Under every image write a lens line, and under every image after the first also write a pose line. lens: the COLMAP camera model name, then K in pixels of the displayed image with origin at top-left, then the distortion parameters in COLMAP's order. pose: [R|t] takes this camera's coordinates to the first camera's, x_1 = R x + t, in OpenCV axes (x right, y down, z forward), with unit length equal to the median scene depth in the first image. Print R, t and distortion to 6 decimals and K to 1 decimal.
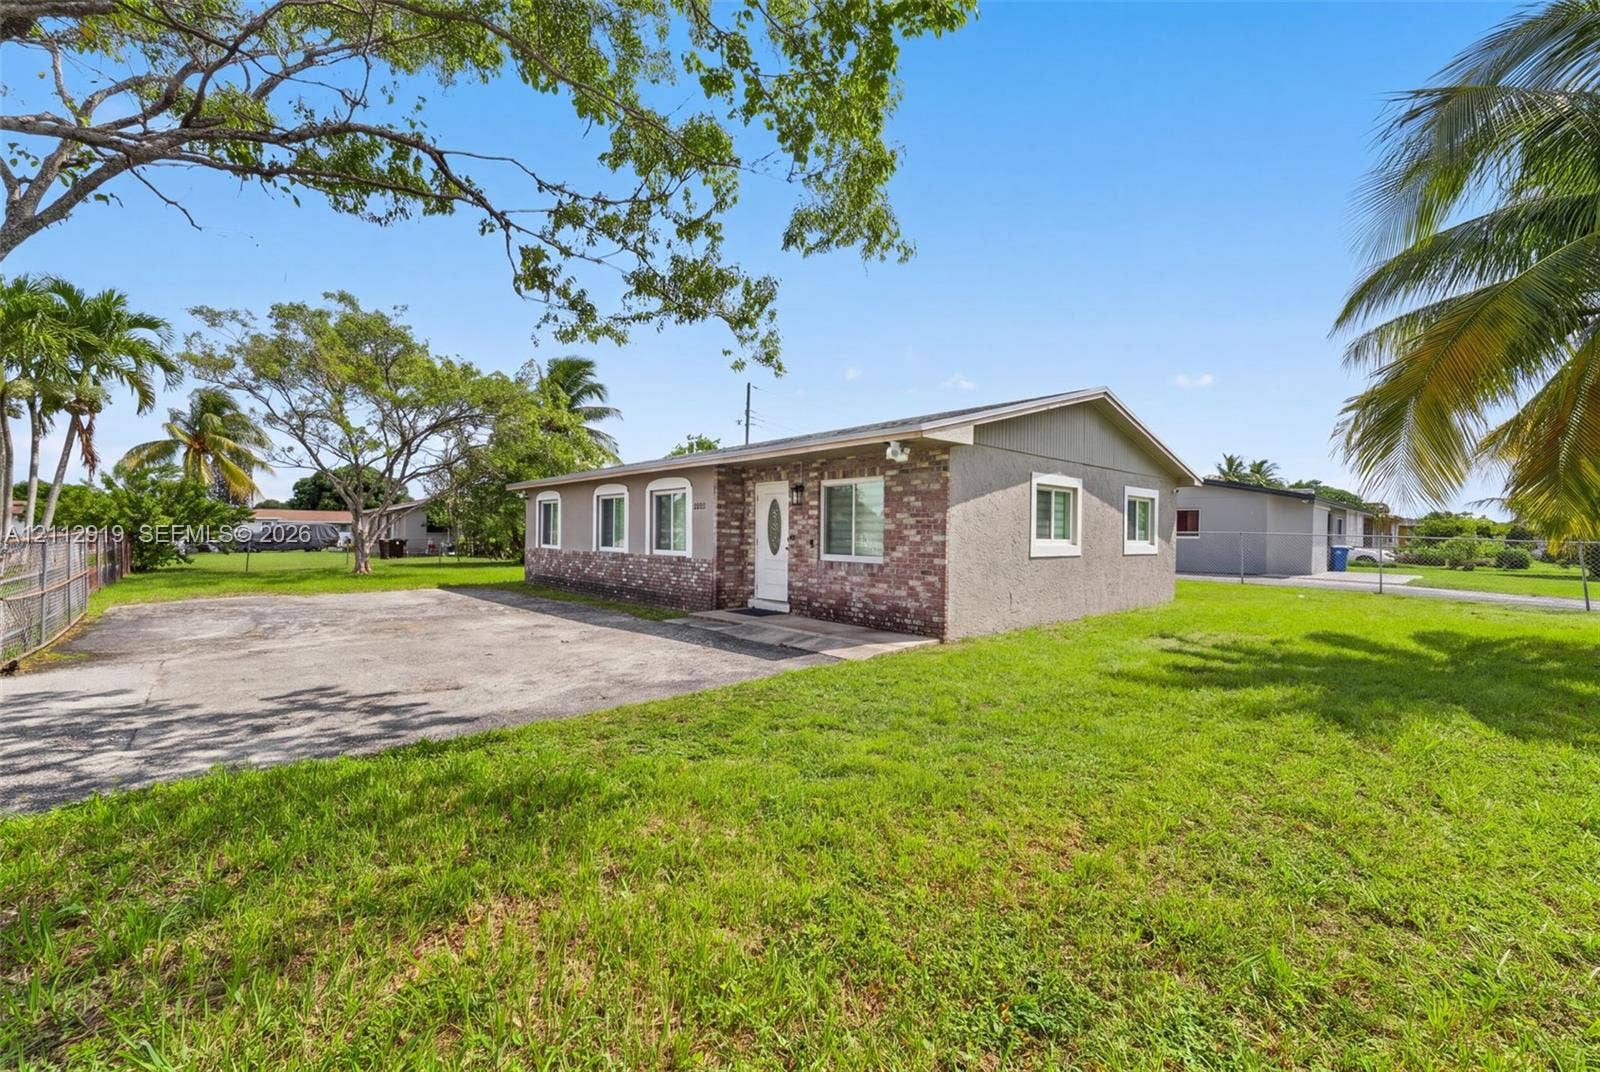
lens RADIAL K [[630.2, 0, 800.0], [0, 630.2, 536.0], [0, 0, 1]] dist [0.002067, 0.000070]
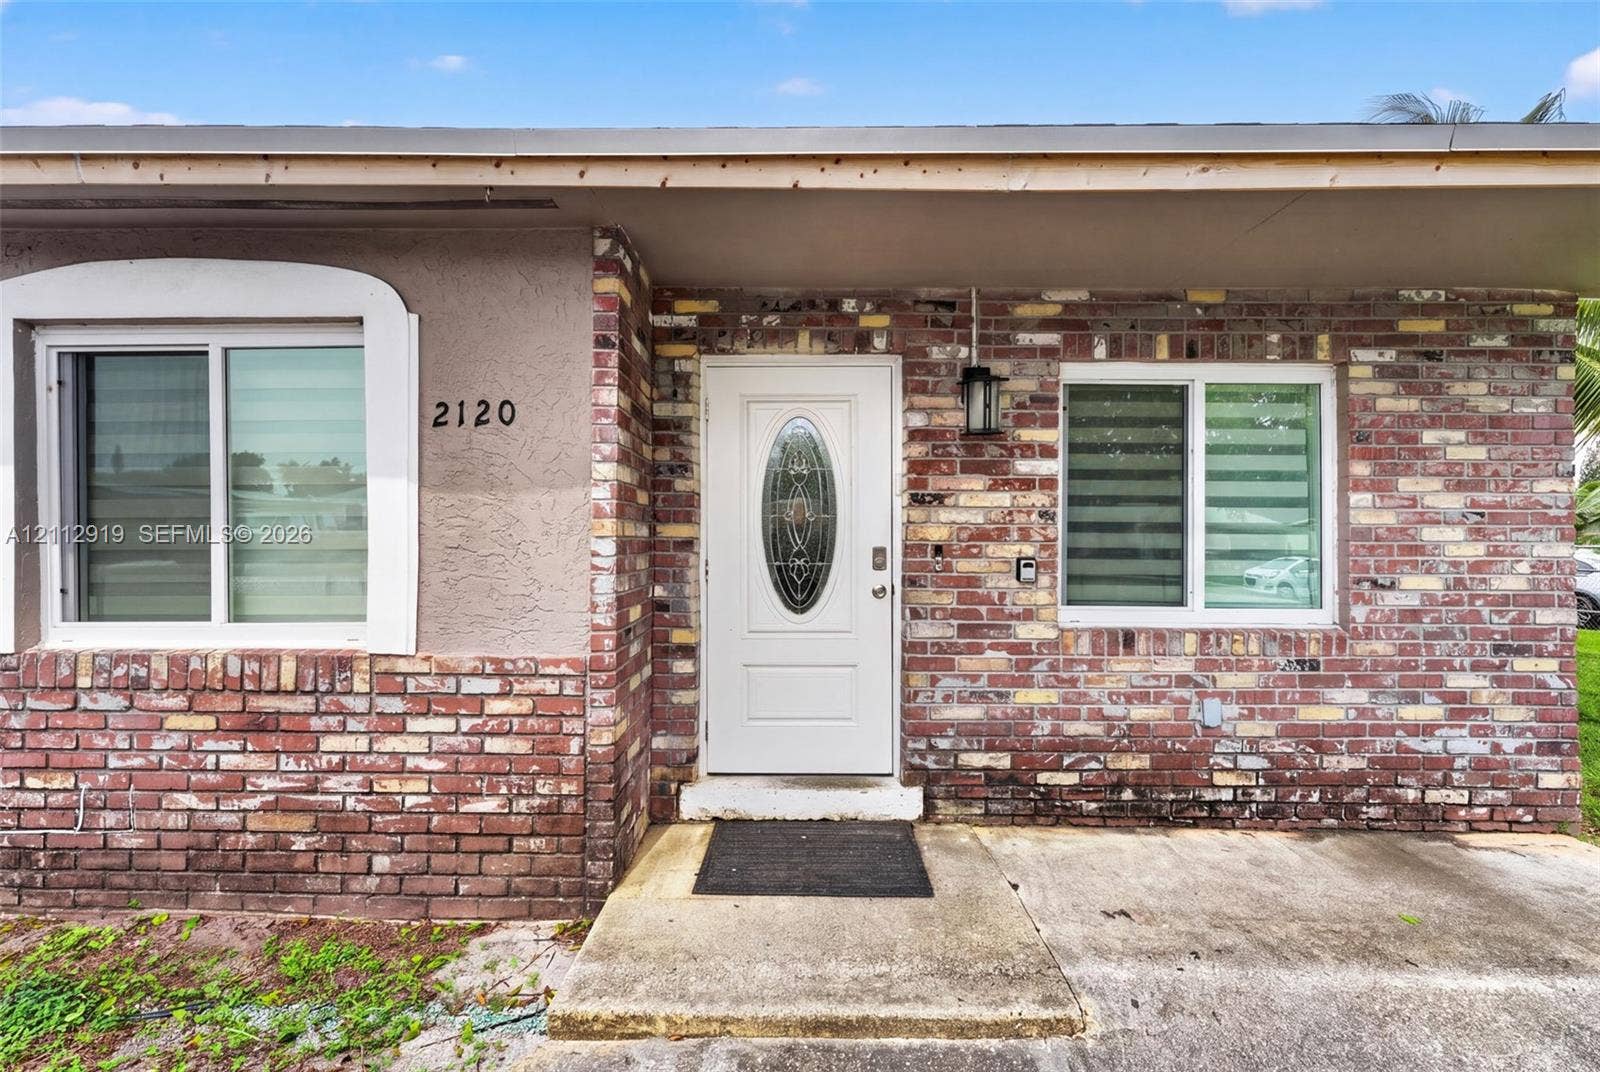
lens RADIAL K [[630.2, 0, 800.0], [0, 630.2, 536.0], [0, 0, 1]] dist [0.002067, 0.000070]
pose [[0.680551, -0.001294, 0.732700, -0.276919], [0.004783, 0.999985, -0.002676, -0.004784], [-0.732685, 0.005326, 0.680547, 0.890437]]
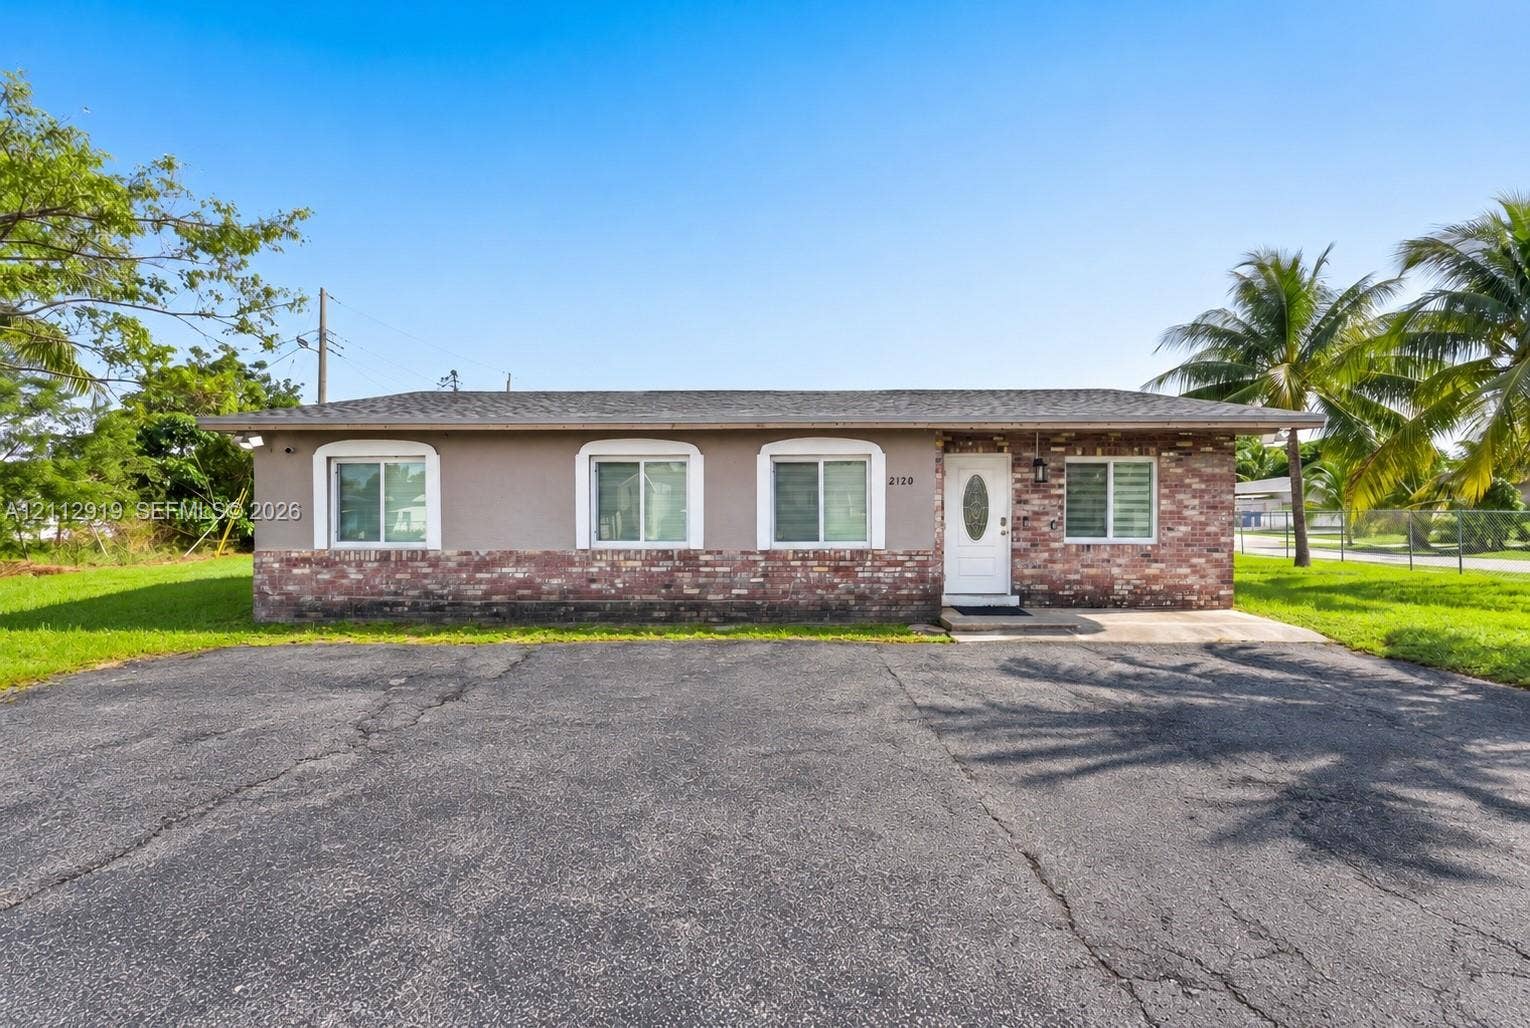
lens RADIAL K [[602.6, 0, 765.0], [0, 602.6, 514.0], [0, 0, 1]] dist [0.002067, 0.000070]
pose [[0.683393, -0.022020, 0.729718, -0.907312], [0.009593, 0.999730, 0.021183, -0.027536], [-0.729987, -0.007476, 0.683420, 0.724287]]
